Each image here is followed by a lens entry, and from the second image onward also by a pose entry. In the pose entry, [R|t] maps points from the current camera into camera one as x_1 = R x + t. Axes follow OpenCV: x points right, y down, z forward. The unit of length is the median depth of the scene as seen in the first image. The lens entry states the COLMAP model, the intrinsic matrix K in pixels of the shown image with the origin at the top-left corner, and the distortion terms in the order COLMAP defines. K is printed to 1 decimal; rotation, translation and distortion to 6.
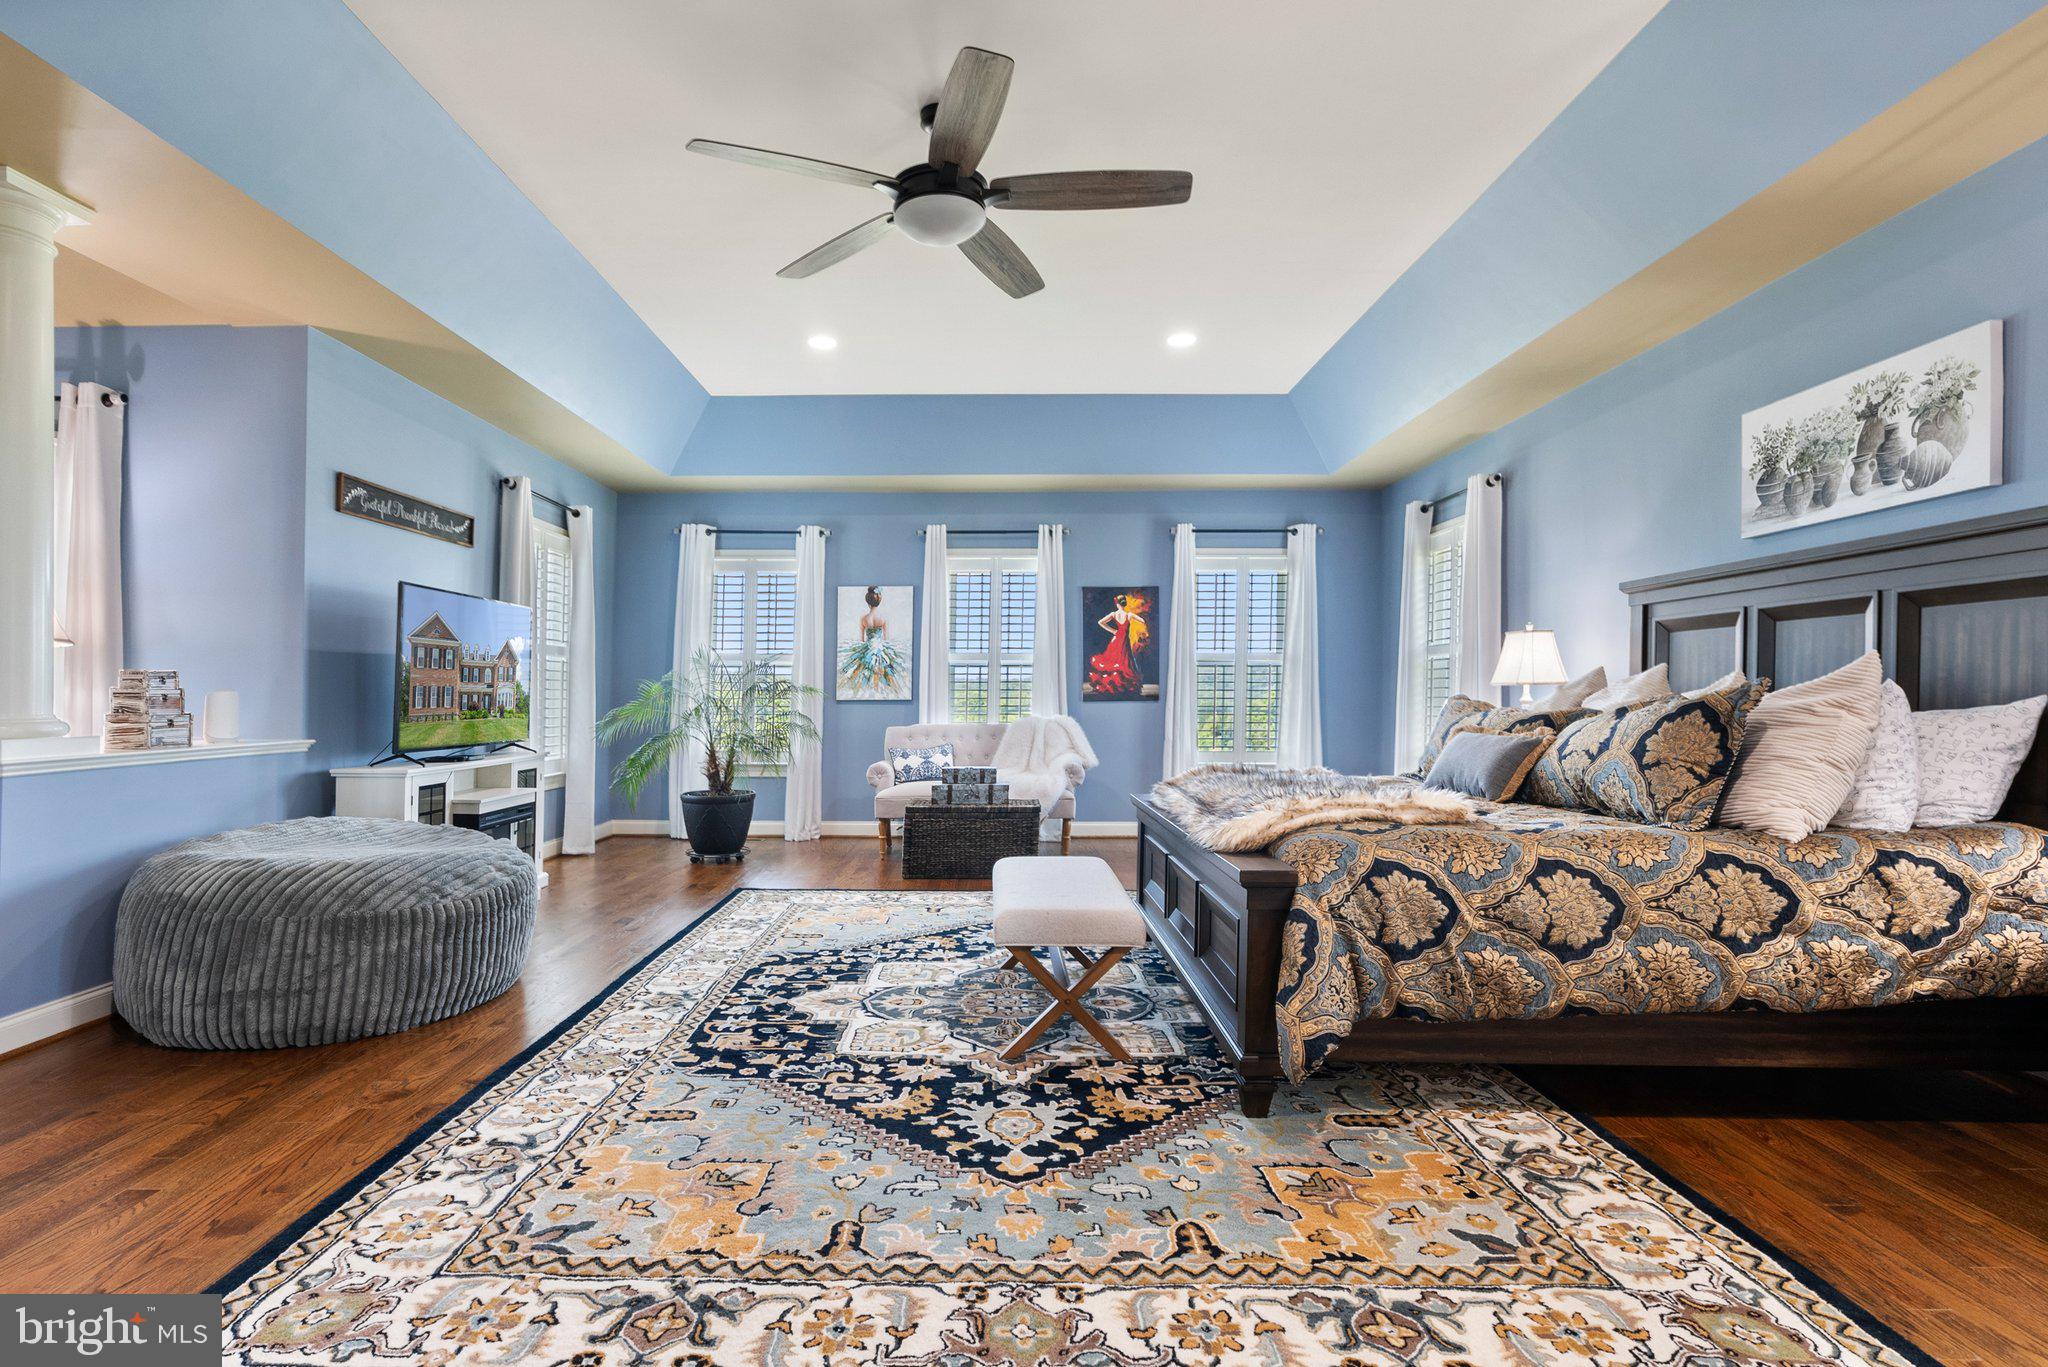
lens RADIAL K [[1012.3, 0, 978.2], [0, 1012.3, 724.6], [0, 0, 1]] dist [-0.008217, -0.000018]
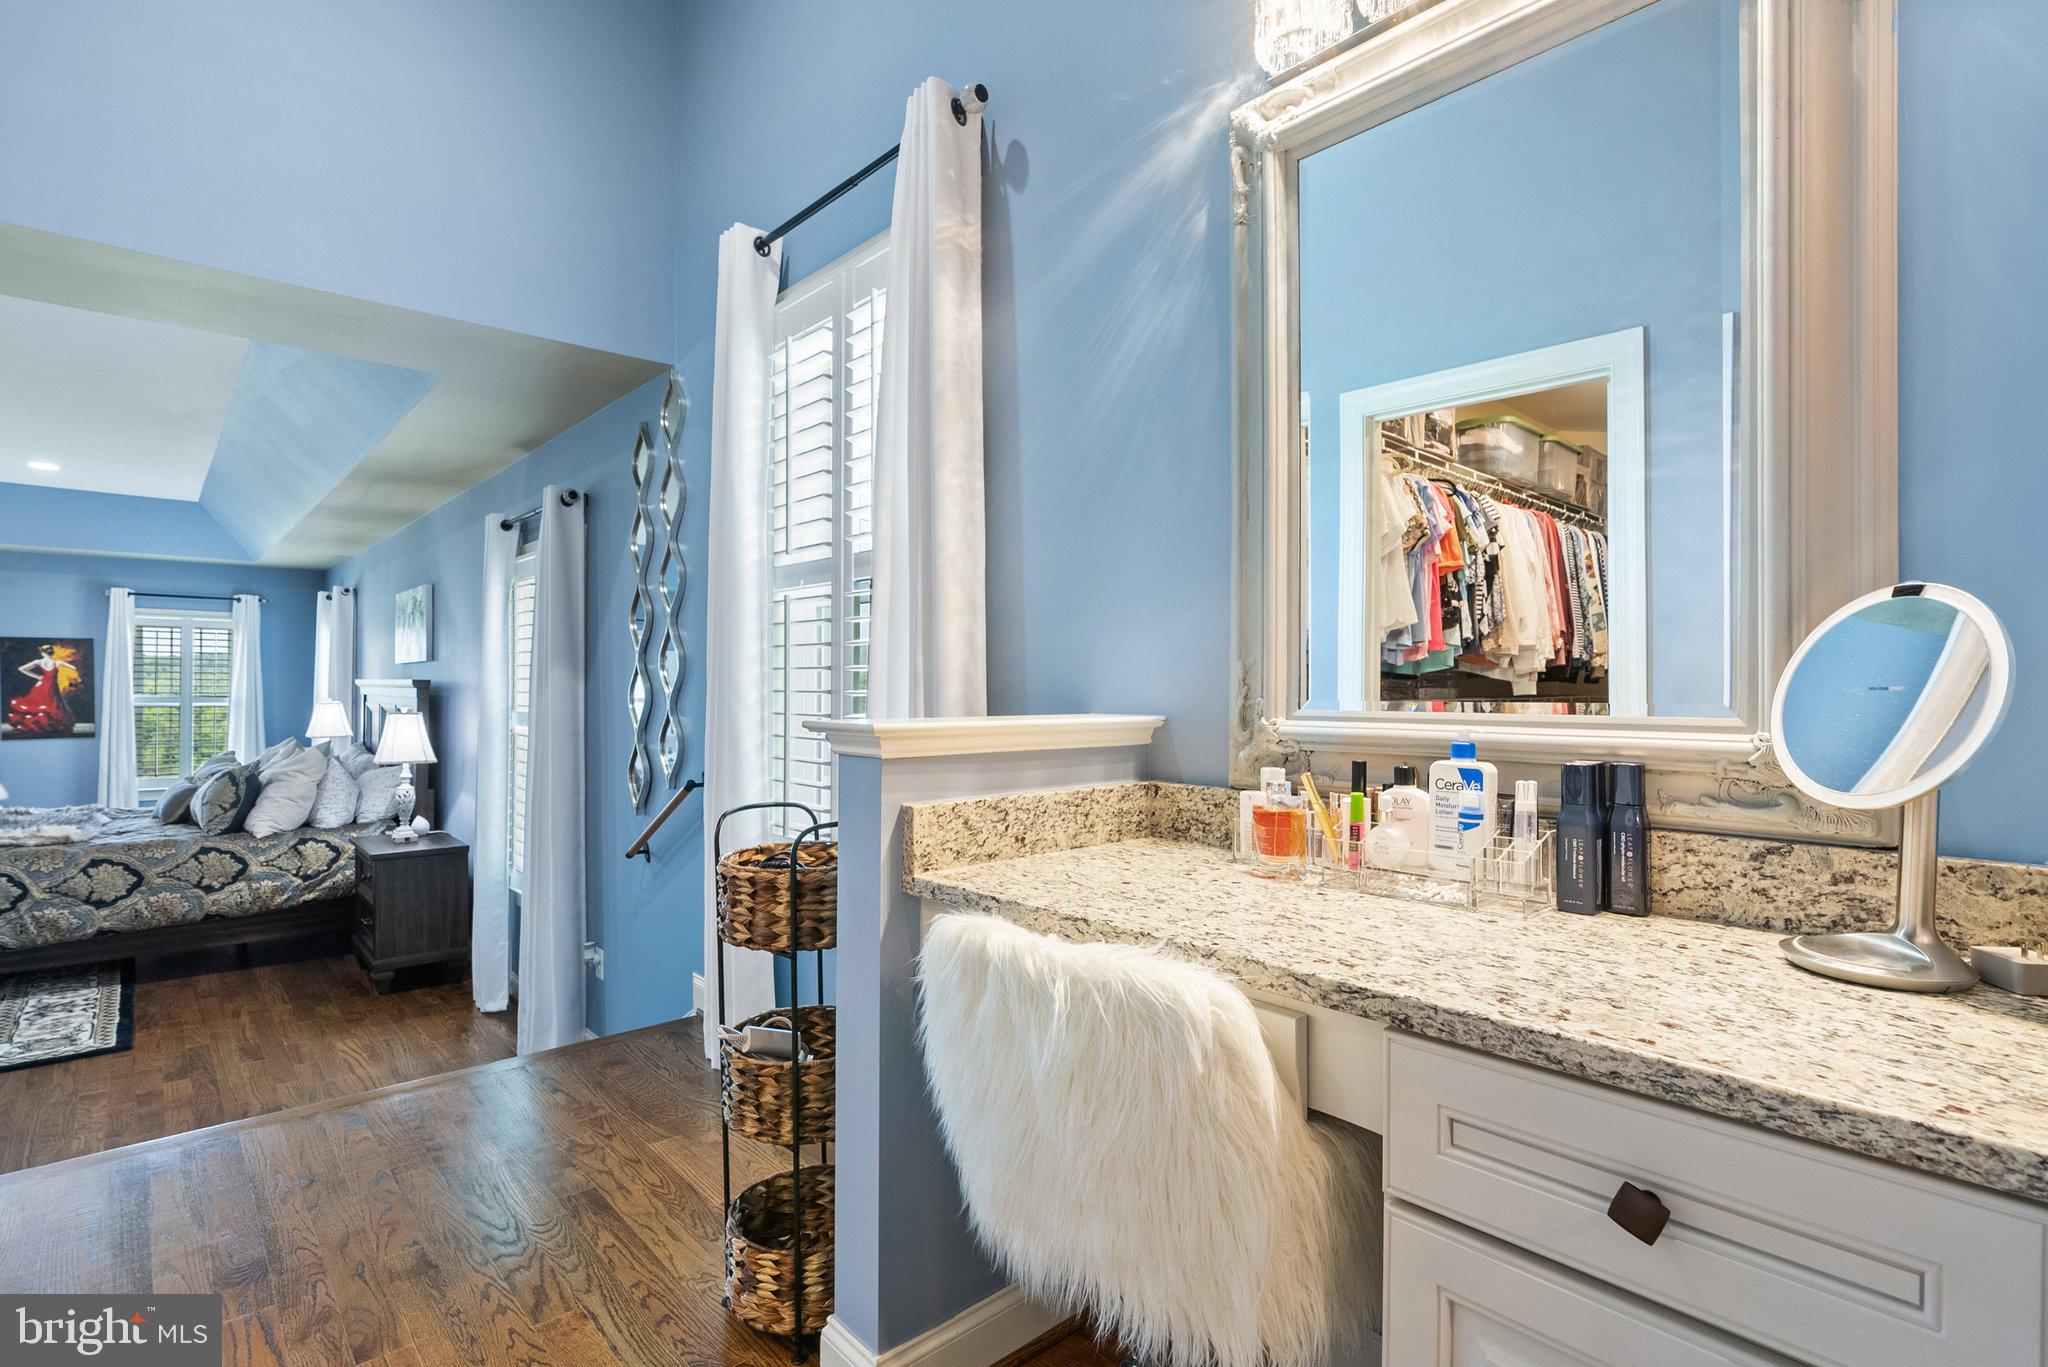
lens RADIAL K [[962.5, 0, 1000.6], [0, 962.5, 730.1], [0, 0, 1]] dist [-0.000968, 0.000172]
pose [[0.734128, -0.023471, 0.678605, 0.473321], [0.010031, 0.999668, 0.023724, -0.117434], [-0.678937, -0.010610, 0.734120, -1.273492]]
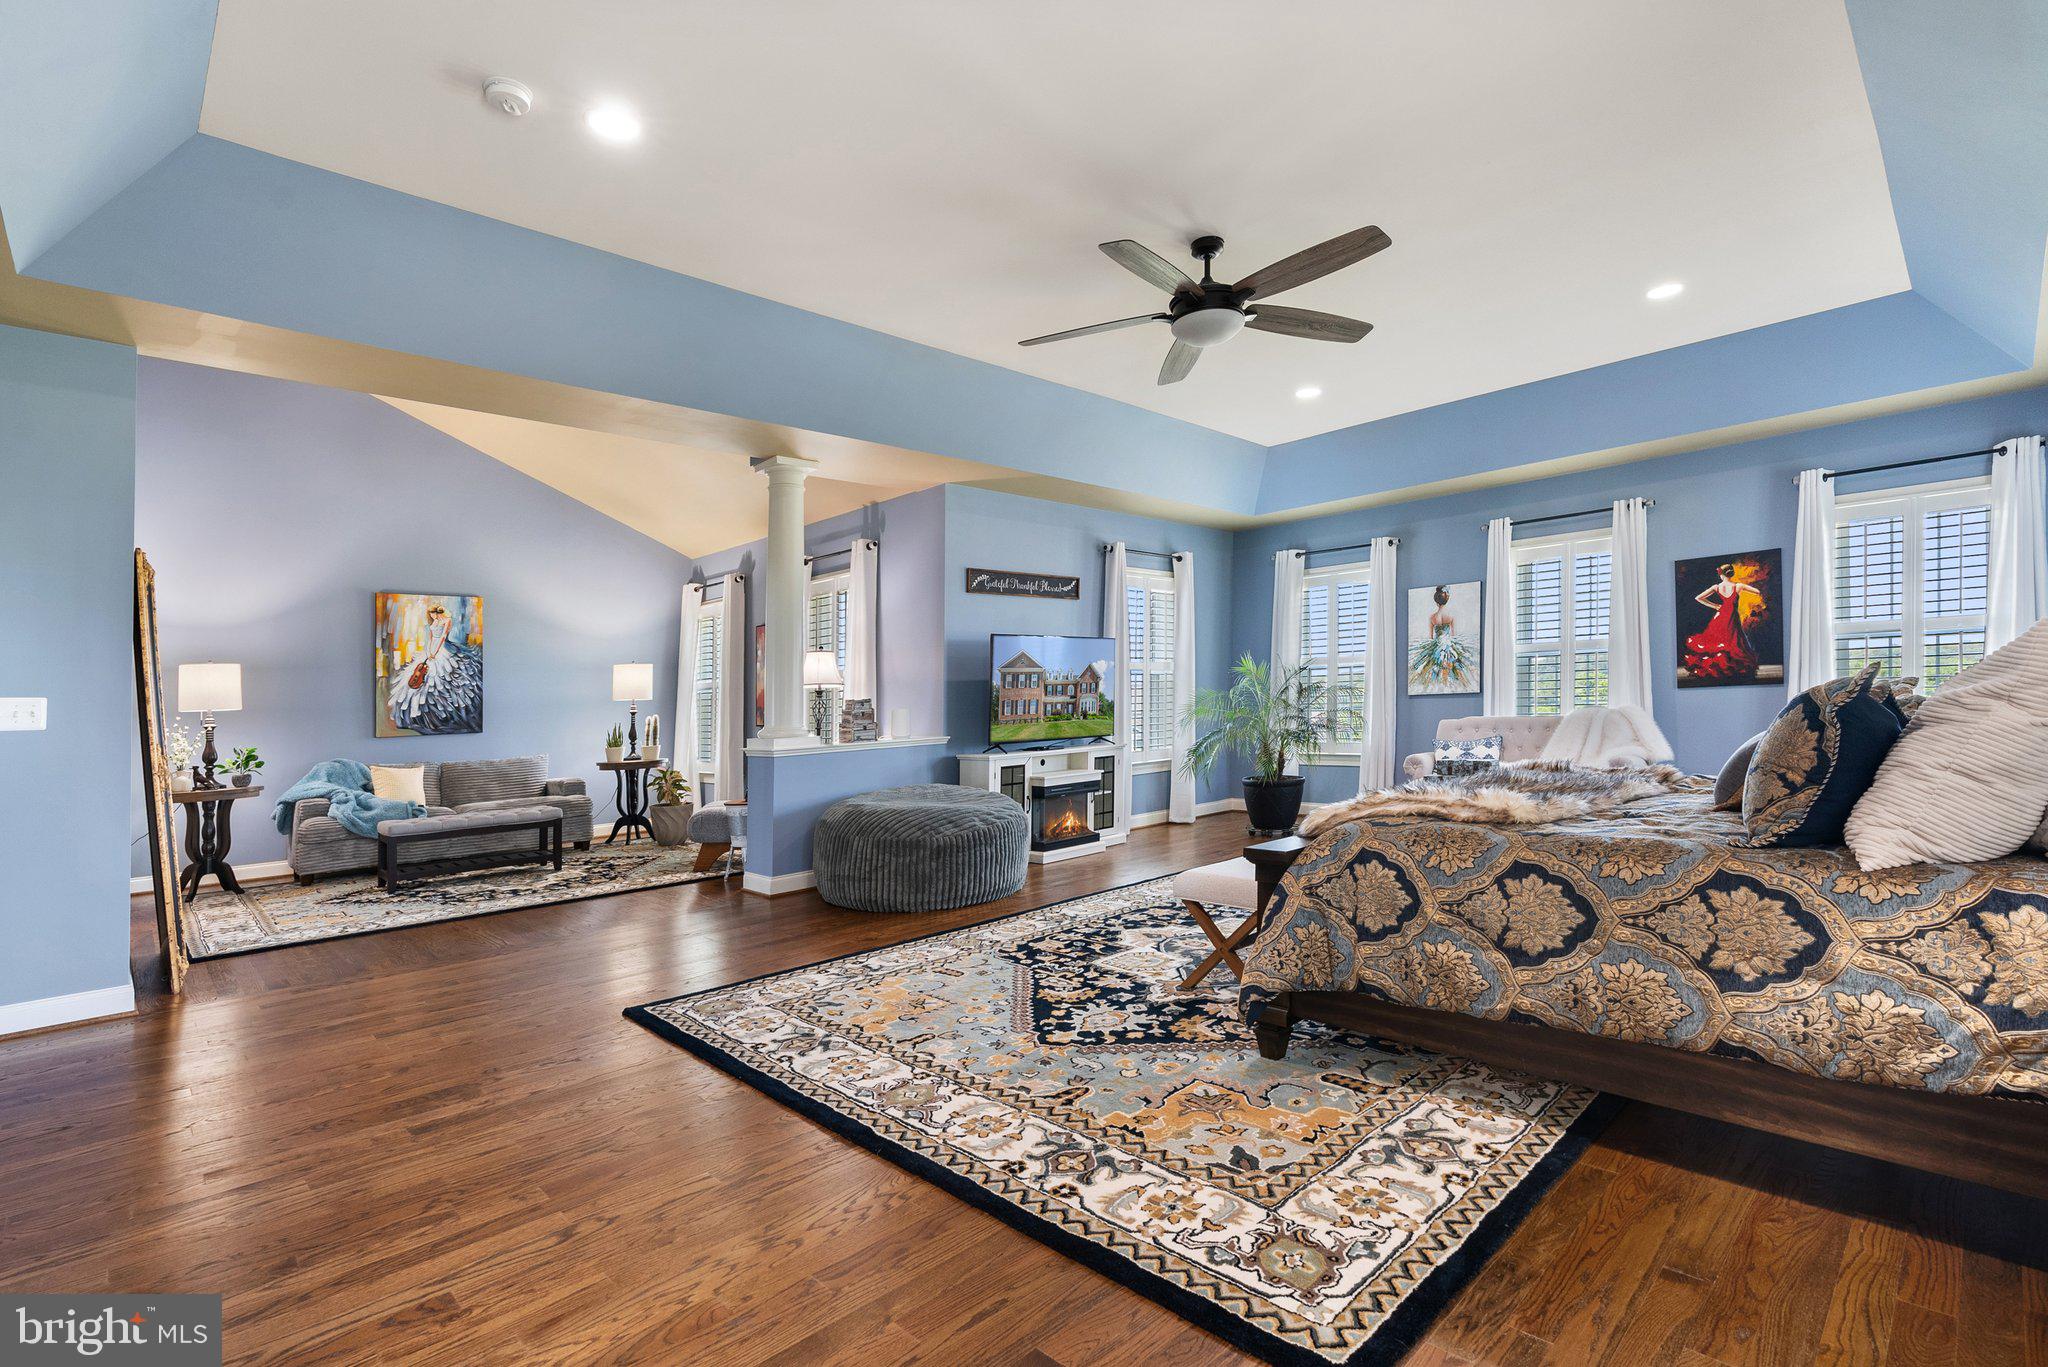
lens RADIAL K [[953.0, 0, 1032.0], [0, 953.0, 694.0], [0, 0, 1]] dist [-0.007862, 0.001470]
pose [[0.711519, -0.032596, -0.701910, 0.704776], [0.017865, 0.999440, -0.028304, -0.010196], [0.702439, 0.007599, 0.711703, 0.003367]]
